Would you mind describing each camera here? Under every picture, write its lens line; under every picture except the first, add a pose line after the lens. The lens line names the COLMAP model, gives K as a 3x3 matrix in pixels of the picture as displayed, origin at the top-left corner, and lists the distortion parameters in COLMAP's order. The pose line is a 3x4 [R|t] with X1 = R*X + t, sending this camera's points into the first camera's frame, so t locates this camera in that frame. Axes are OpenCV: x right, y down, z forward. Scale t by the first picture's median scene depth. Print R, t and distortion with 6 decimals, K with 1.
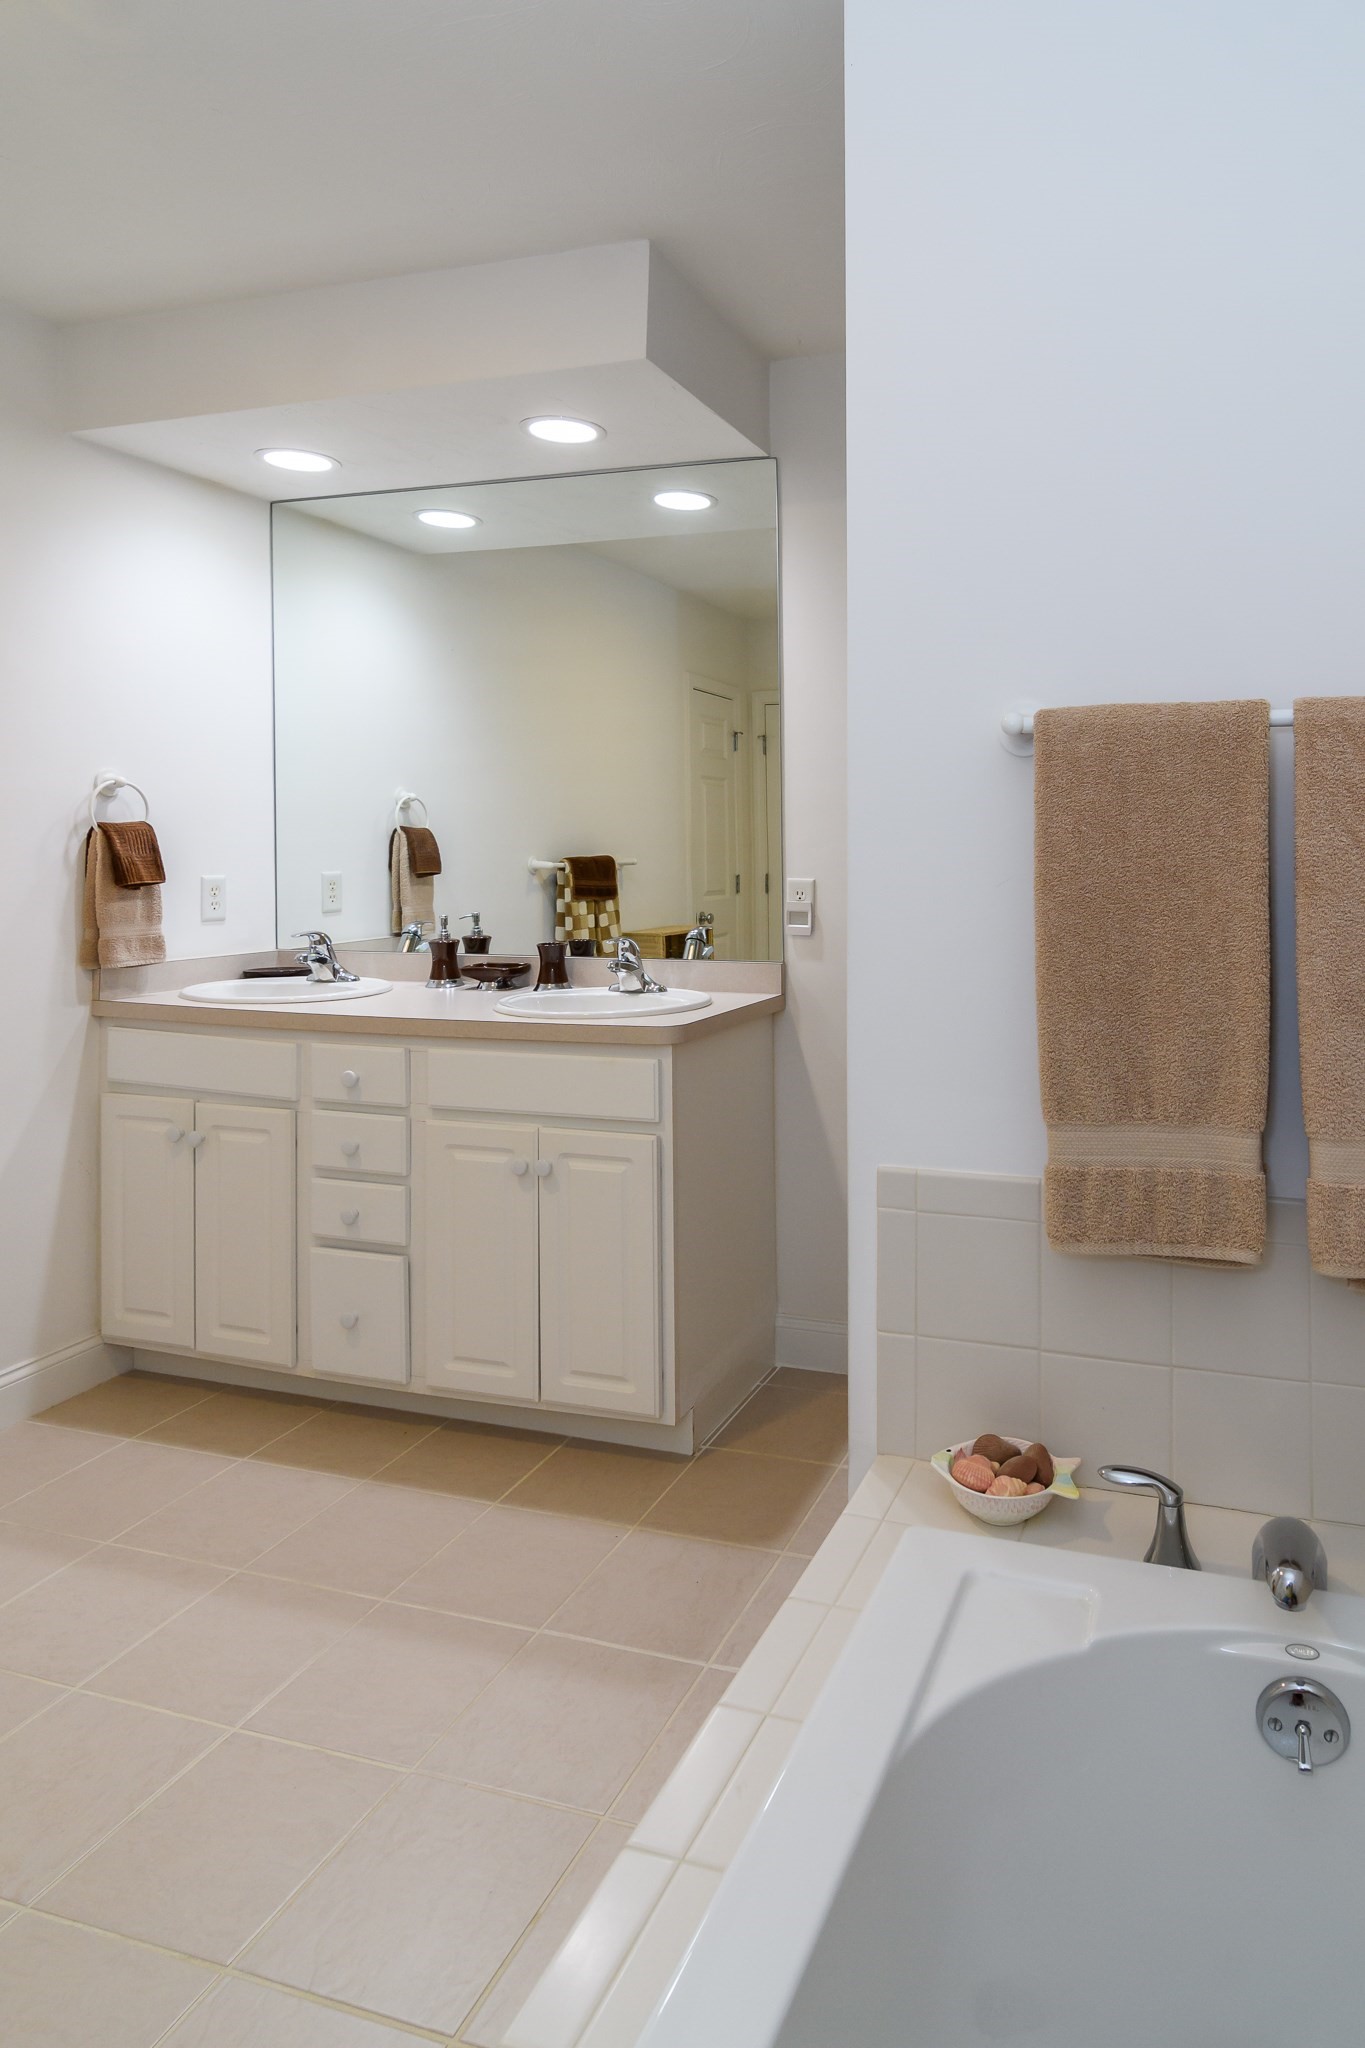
lens RADIAL K [[1206.7, 0, 903.2], [0, 1206.7, 869.1], [0, 0, 1]] dist [-0.004659, -0.000305]
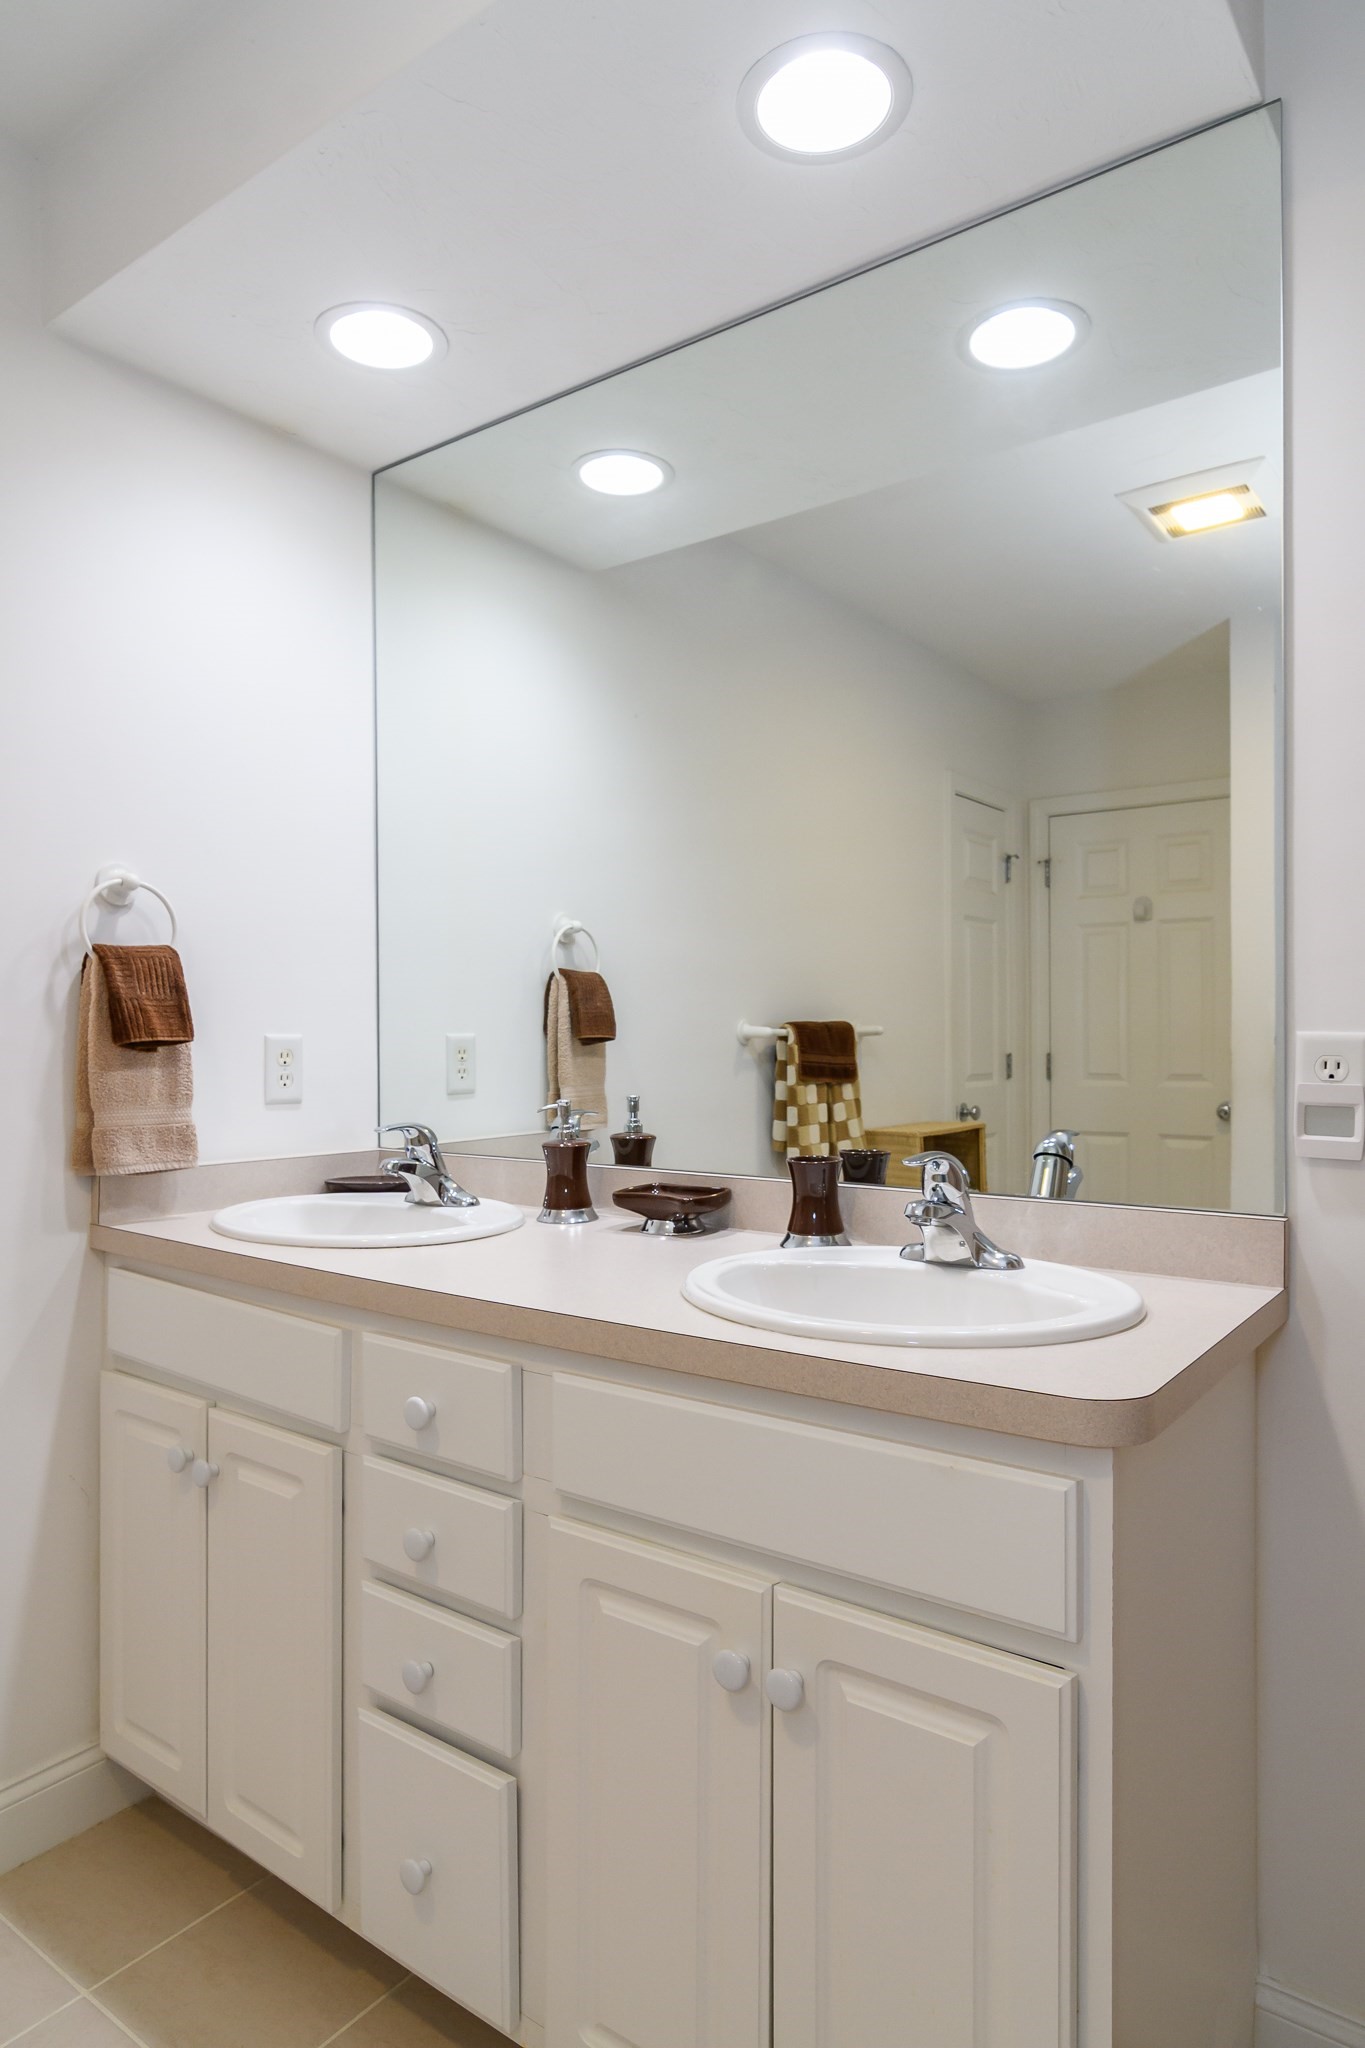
lens RADIAL K [[1223.7, 0, 682.5], [0, 1223.7, 1024.0], [0, 0, 1]] dist [-0.004118, -0.000461]
pose [[0.943256, -0.004065, -0.332040, -0.149662], [-0.005704, 0.999579, -0.028440, 0.017909], [0.332016, 0.028720, 0.942836, 0.455609]]
